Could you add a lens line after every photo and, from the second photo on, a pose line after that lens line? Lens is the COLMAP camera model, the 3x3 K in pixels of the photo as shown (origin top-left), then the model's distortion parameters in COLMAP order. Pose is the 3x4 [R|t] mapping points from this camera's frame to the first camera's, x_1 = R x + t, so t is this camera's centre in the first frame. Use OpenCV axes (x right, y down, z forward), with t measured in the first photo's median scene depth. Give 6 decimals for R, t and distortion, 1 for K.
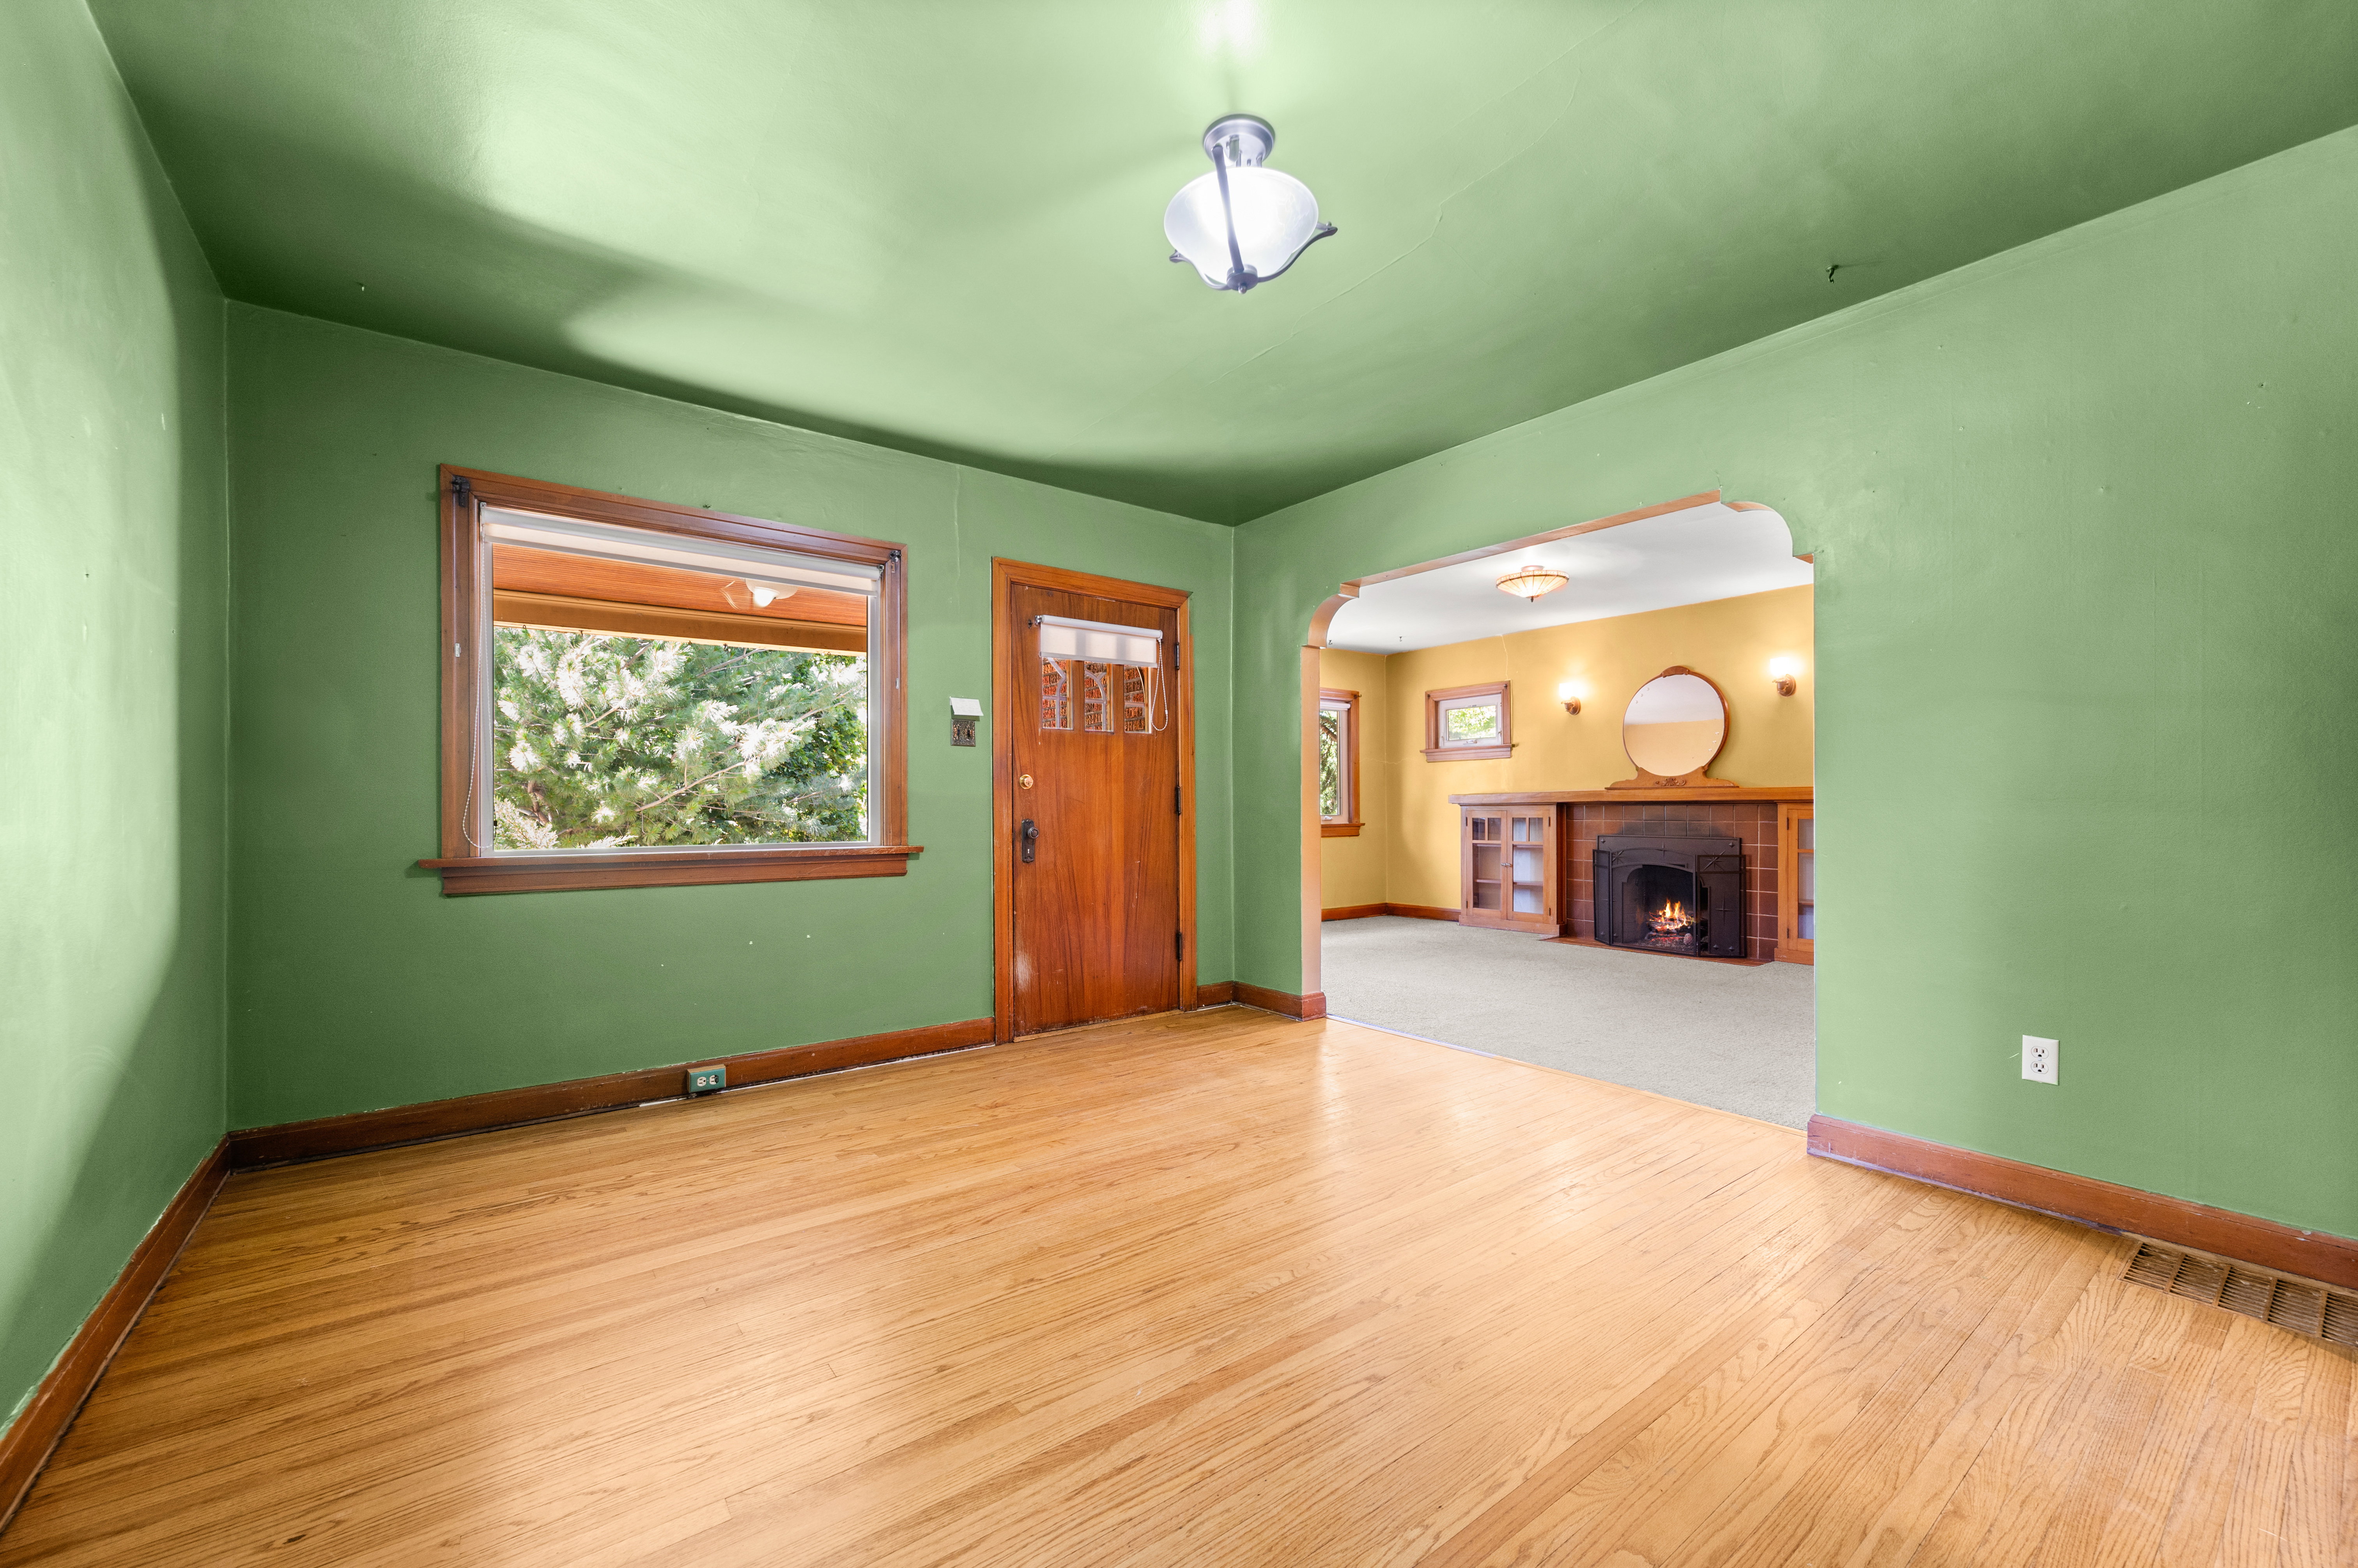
lens RADIAL K [[953.9, 0, 1185.1], [0, 953.9, 793.8], [0, 0, 1]] dist [0.000597, -0.000029]
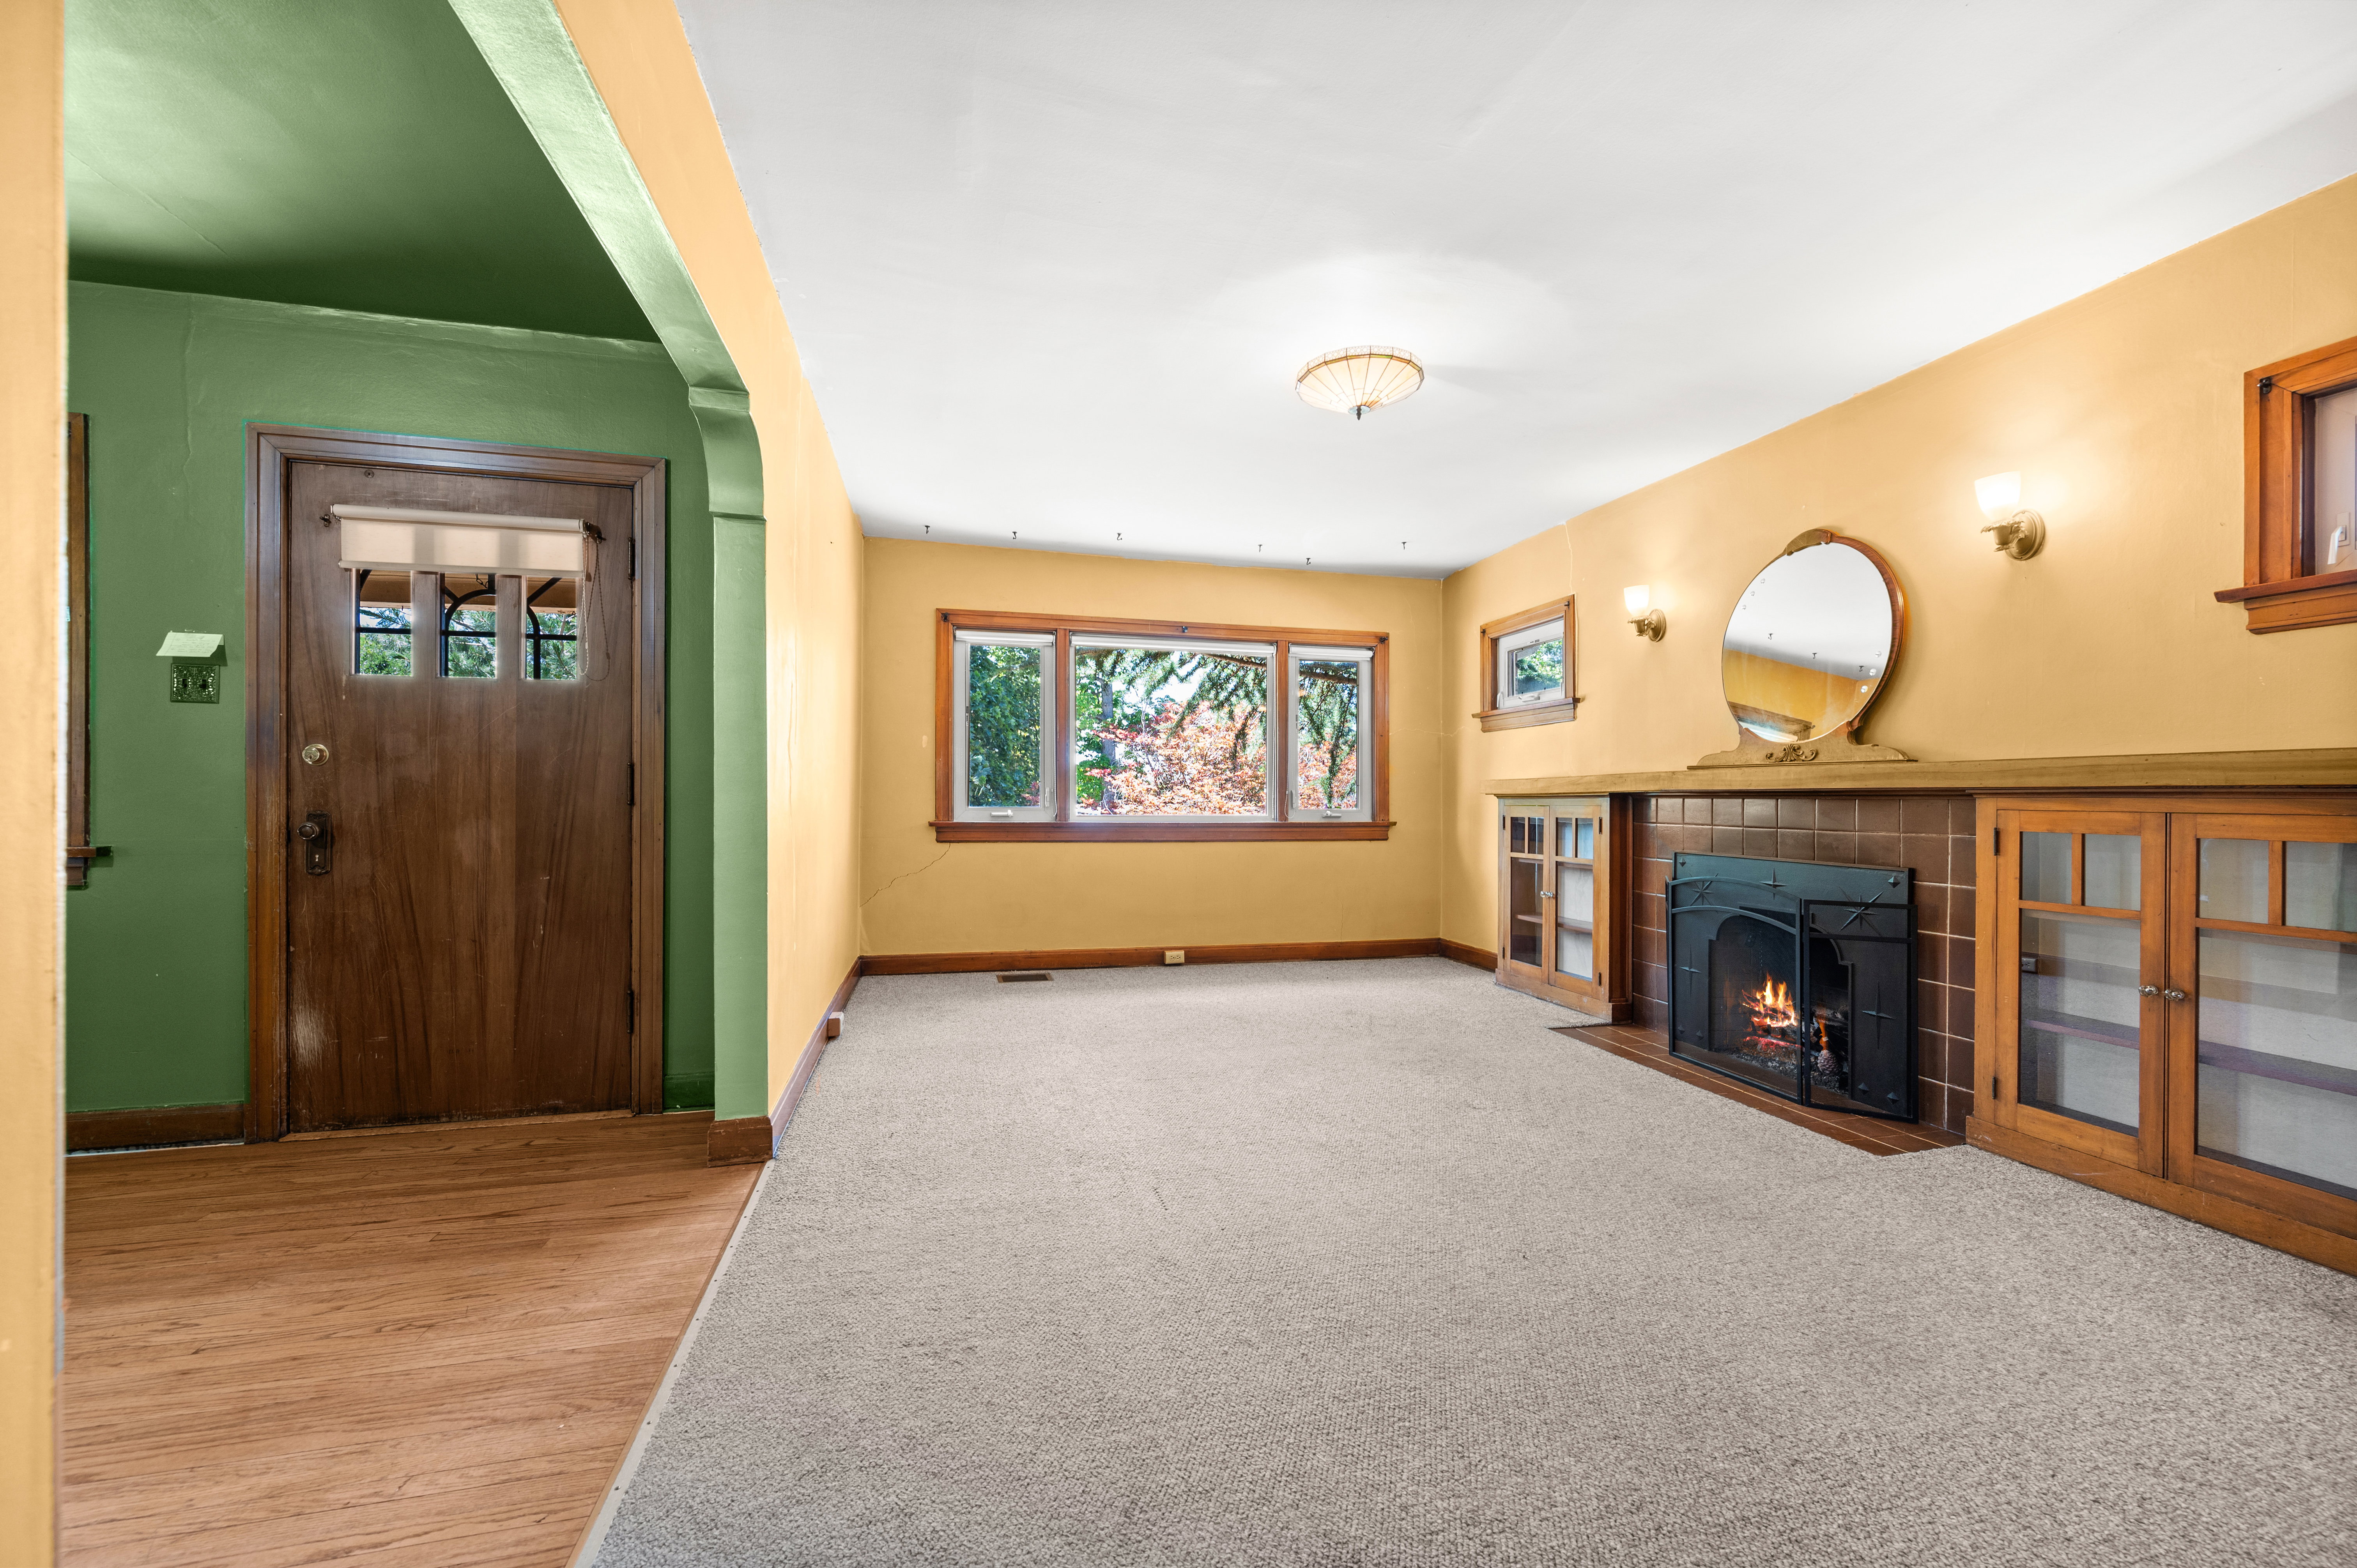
lens RADIAL K [[946.2, 0, 1178.5], [0, 946.2, 784.0], [0, 0, 1]] dist [-0.000759, -0.000143]
pose [[0.915960, 0.002026, -0.401263, 0.452599], [-0.001914, 0.999998, 0.000678, 0.004581], [0.401264, 0.000147, 0.915962, 0.436495]]
